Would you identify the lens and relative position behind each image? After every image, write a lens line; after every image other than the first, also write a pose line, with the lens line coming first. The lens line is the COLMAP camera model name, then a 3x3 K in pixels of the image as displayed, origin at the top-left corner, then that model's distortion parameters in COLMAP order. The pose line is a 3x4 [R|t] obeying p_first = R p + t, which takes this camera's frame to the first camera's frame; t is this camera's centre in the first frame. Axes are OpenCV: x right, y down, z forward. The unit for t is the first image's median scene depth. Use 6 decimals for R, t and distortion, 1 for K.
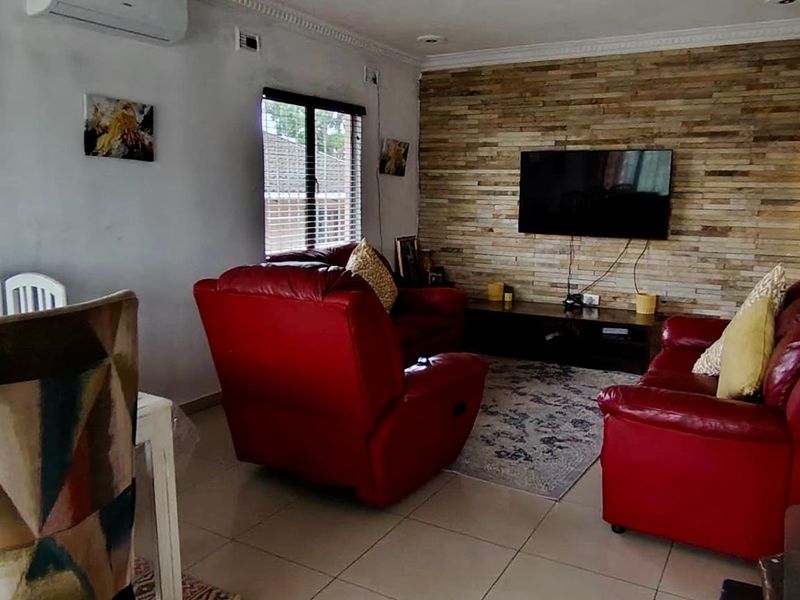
lens RADIAL K [[651.0, 0, 401.7], [0, 651.0, 292.4], [0, 0, 1]] dist [-0.003672, 0.004481]
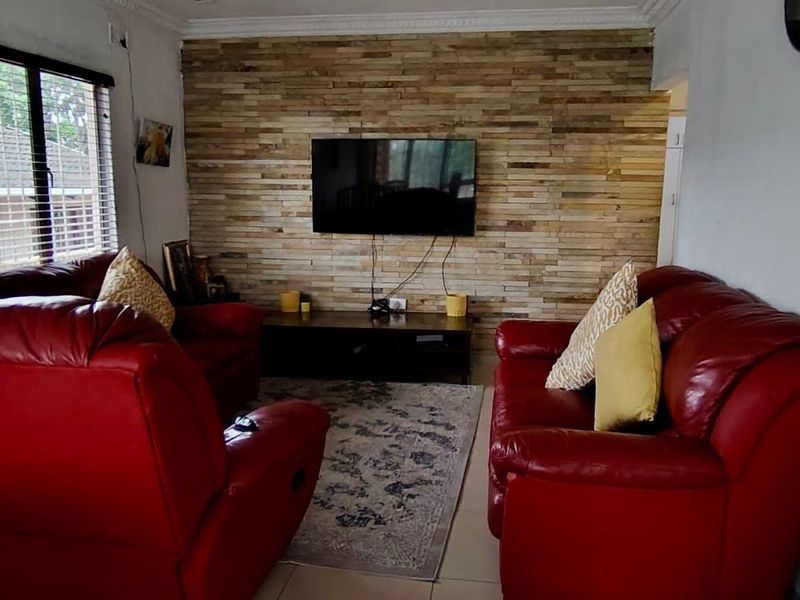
lens RADIAL K [[651.0, 0, 401.7], [0, 651.0, 292.4], [0, 0, 1]] dist [-0.003672, 0.004481]
pose [[0.931514, -0.061423, 0.358480, -0.030072], [0.059332, 0.998096, 0.016842, -0.021632], [-0.358832, 0.005580, 0.933385, 0.160793]]
